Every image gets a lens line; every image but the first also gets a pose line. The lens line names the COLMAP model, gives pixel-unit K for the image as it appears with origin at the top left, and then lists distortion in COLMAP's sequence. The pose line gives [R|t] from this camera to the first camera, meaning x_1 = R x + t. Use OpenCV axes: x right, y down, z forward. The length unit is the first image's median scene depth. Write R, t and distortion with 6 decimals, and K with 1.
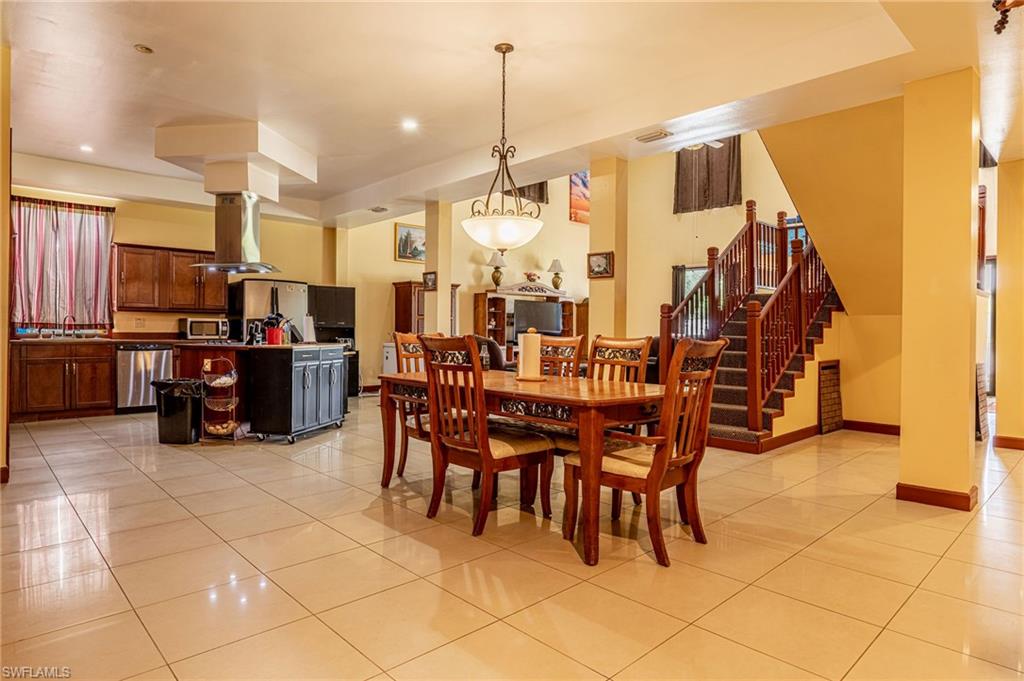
lens RADIAL K [[581.9, 0, 511.3], [0, 581.9, 338.3], [0, 0, 1]] dist [-0.017515, -0.001416]
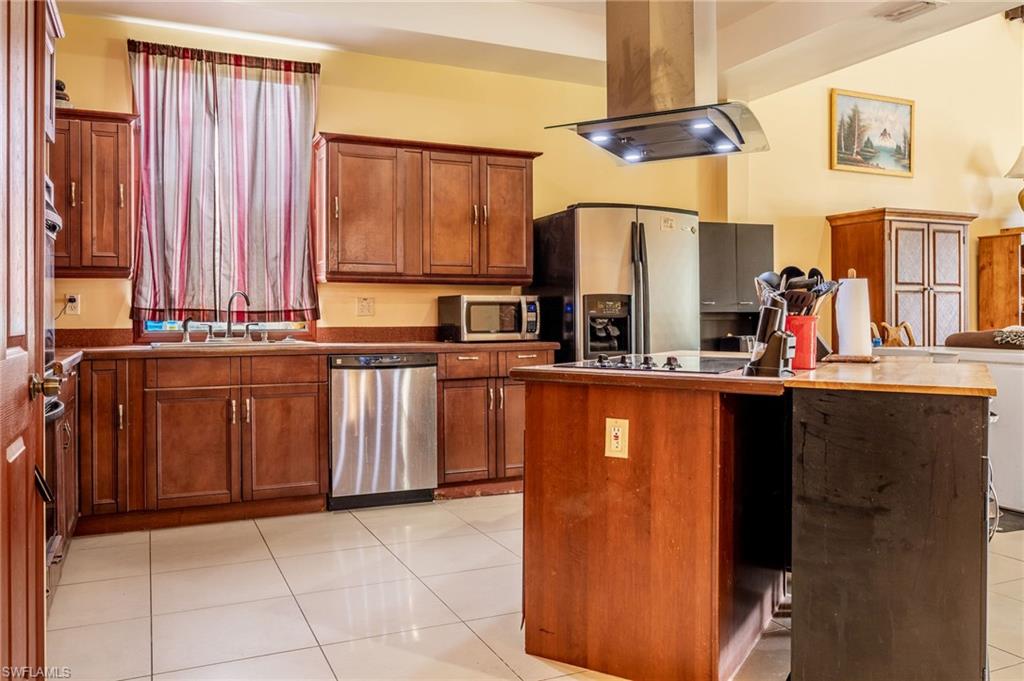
lens RADIAL K [[758.6, 0, 511.5], [0, 758.6, 331.7], [0, 0, 1]] dist [-0.007878, -0.004638]
pose [[0.949382, -0.002126, -0.314116, -0.349739], [0.004407, 0.999969, 0.006551, -0.010406], [0.314092, -0.007603, 0.949362, 0.465929]]
